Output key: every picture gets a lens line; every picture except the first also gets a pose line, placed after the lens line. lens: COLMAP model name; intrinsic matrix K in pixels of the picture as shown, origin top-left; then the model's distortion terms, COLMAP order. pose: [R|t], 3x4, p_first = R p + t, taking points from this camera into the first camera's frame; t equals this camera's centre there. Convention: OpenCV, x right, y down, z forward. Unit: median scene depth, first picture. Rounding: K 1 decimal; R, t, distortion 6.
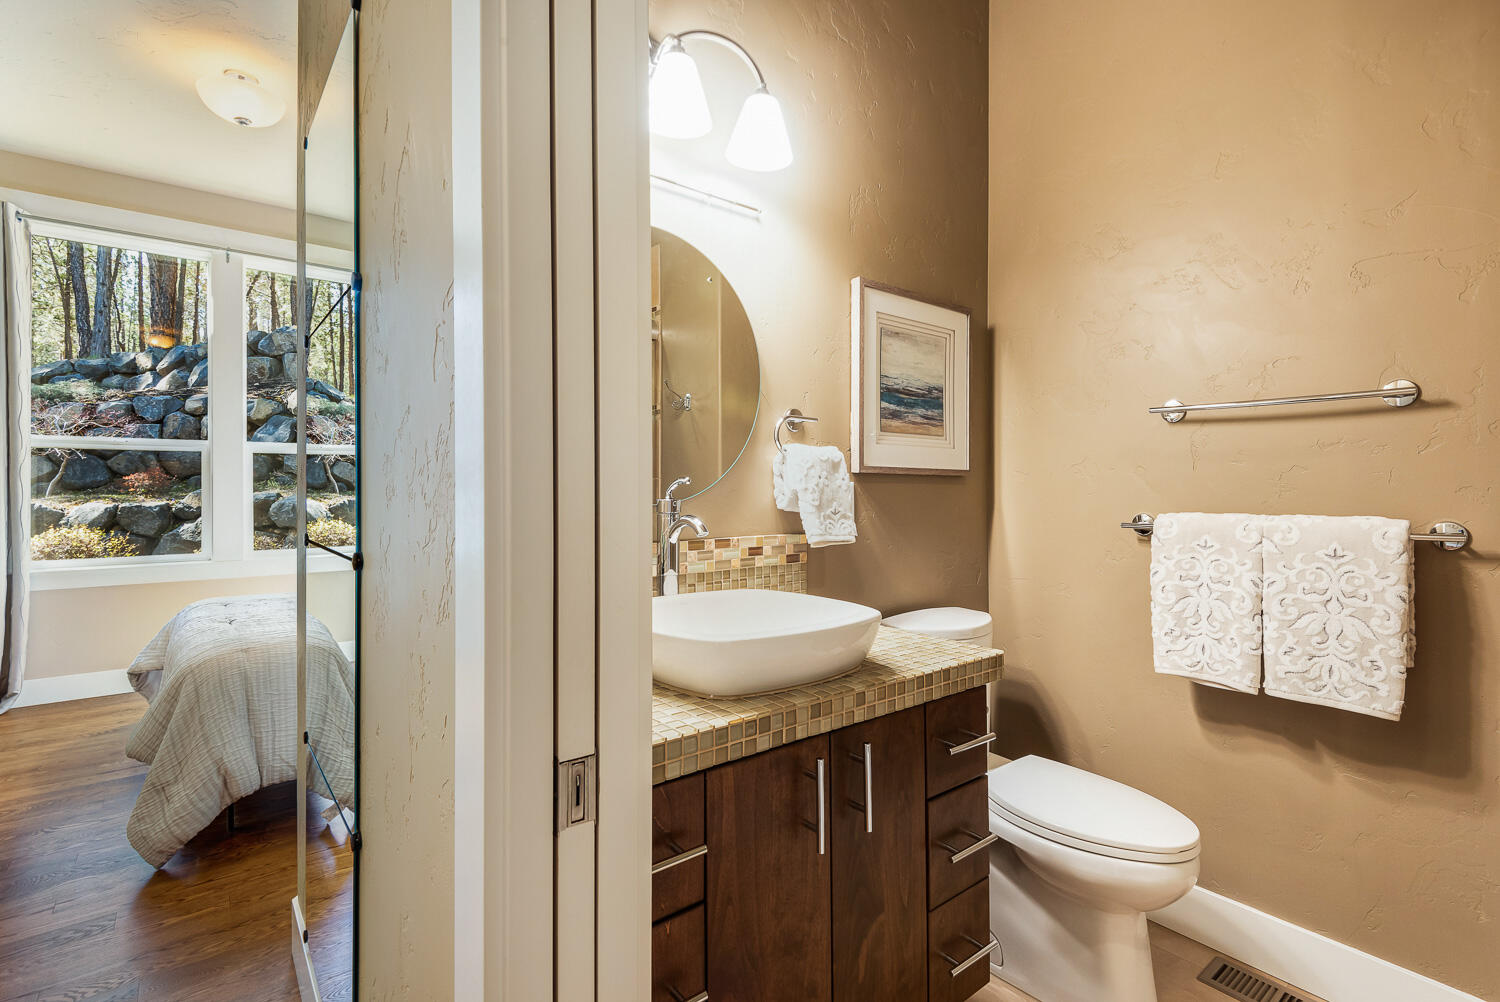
lens RADIAL K [[691.4, 0, 750.9], [0, 691.4, 492.1], [0, 0, 1]] dist [0.029639, -0.018810]
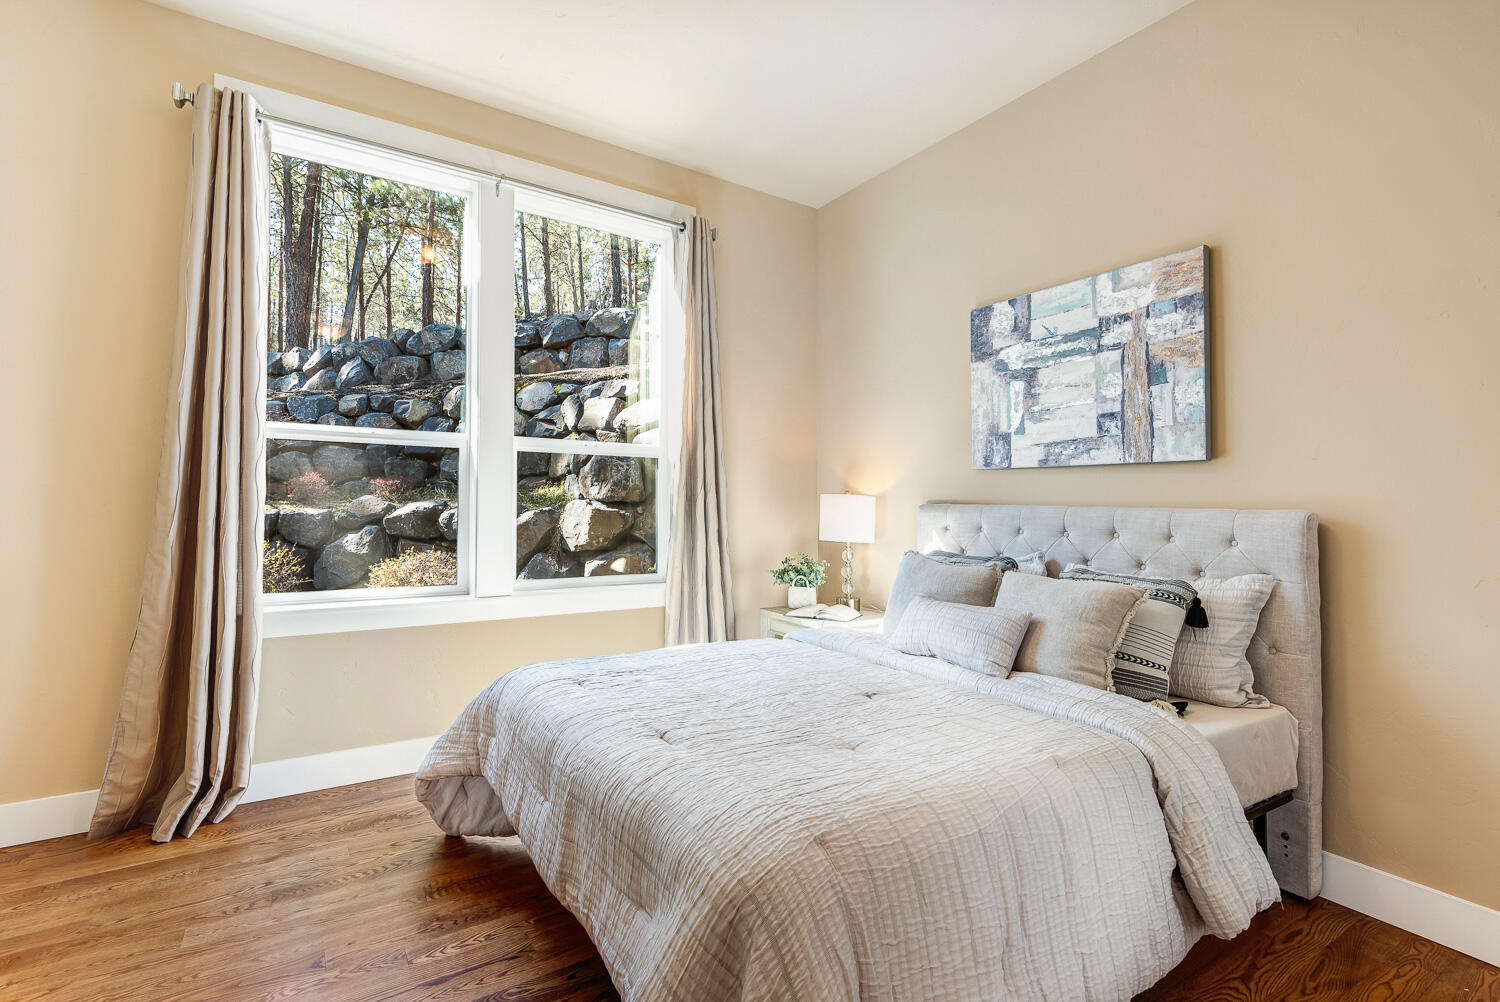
lens RADIAL K [[691.4, 0, 750.9], [0, 691.4, 492.1], [0, 0, 1]] dist [0.029639, -0.018810]
pose [[0.995903, 0.017563, -0.088701, -0.211489], [-0.019428, 0.999607, -0.020207, -0.000752], [0.088311, 0.021848, 0.995853, 0.148296]]
